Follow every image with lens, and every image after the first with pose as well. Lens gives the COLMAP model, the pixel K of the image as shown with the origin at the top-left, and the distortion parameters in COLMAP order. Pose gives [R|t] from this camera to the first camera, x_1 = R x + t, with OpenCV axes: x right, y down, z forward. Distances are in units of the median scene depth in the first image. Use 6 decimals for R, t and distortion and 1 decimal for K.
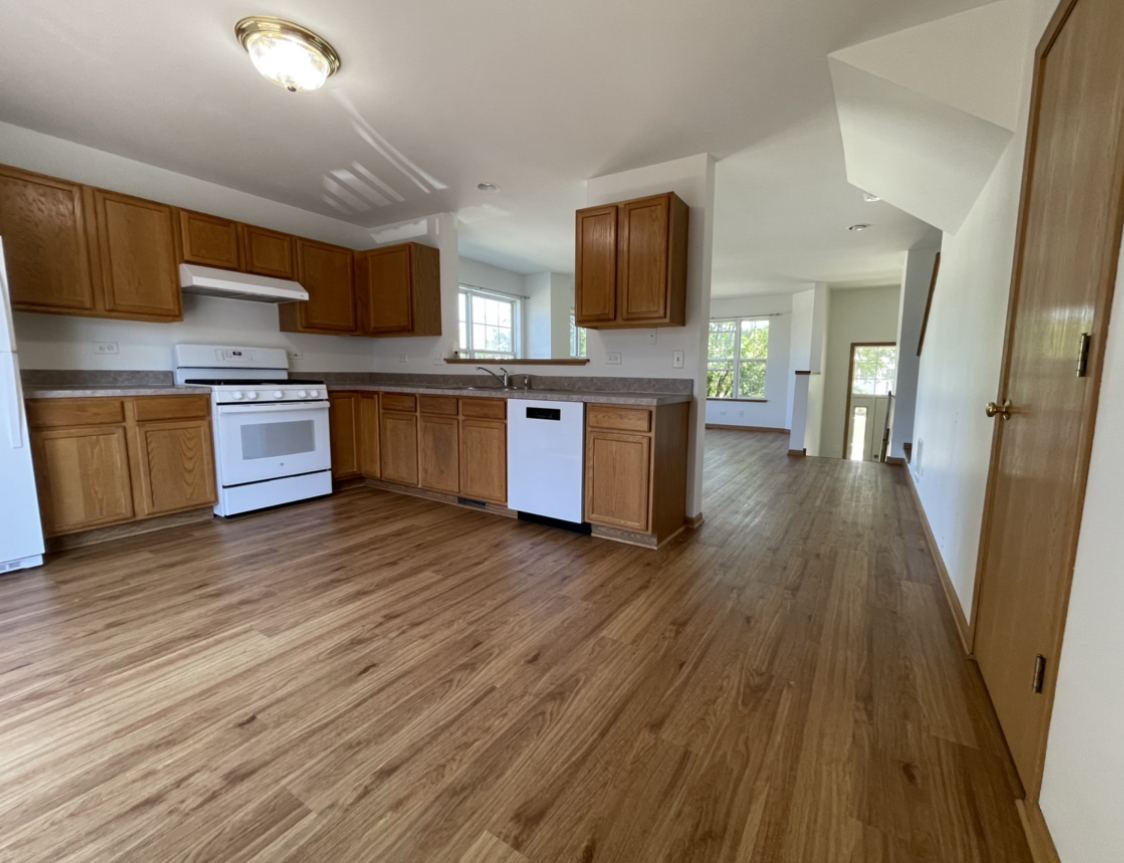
lens RADIAL K [[446.9, 0, 590.3], [0, 446.9, 424.5], [0, 0, 1]] dist [0.016576, 0.000168]
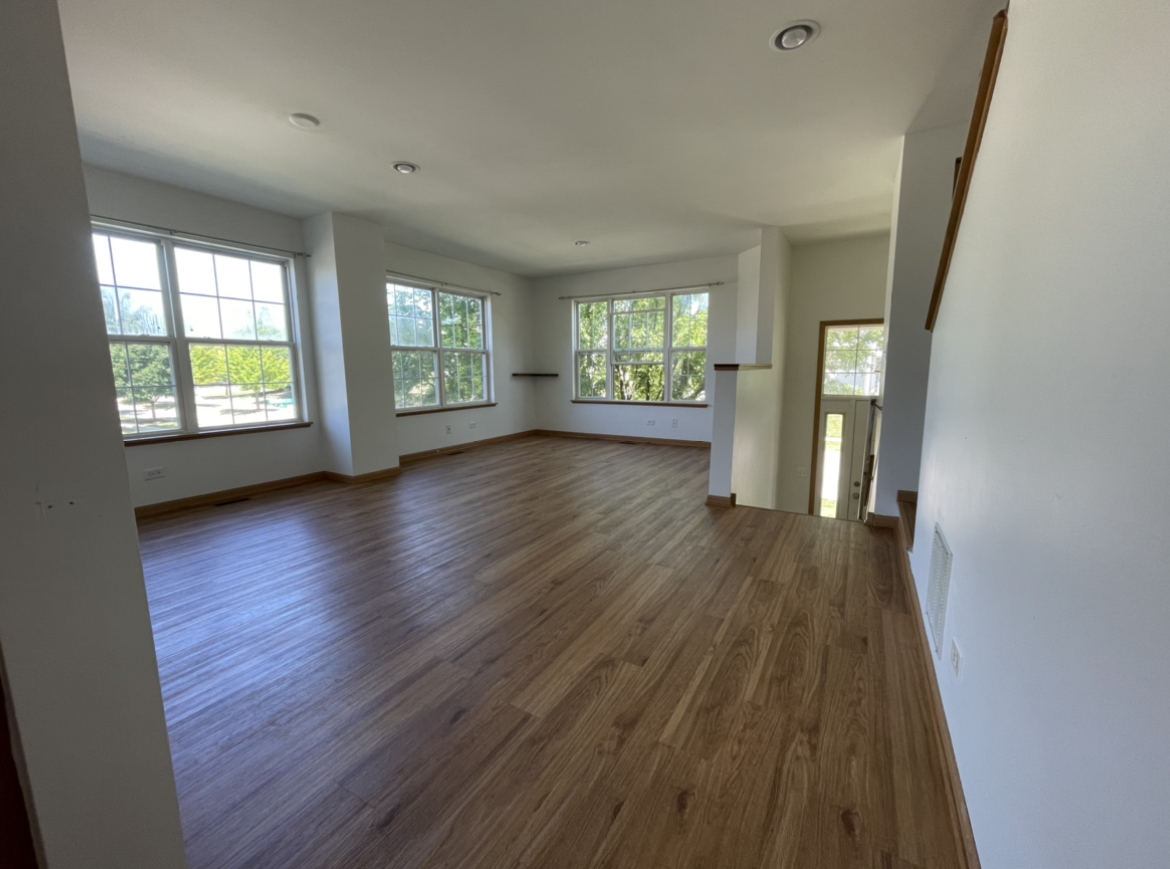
lens RADIAL K [[470.5, 0, 569.2], [0, 470.5, 433.2], [0, 0, 1]] dist [0.005154, 0.000206]
pose [[0.999813, -0.018954, 0.003842, 0.210366], [0.018848, 0.999485, 0.025977, -0.039254], [-0.004332, -0.025899, 0.999655, 0.305458]]
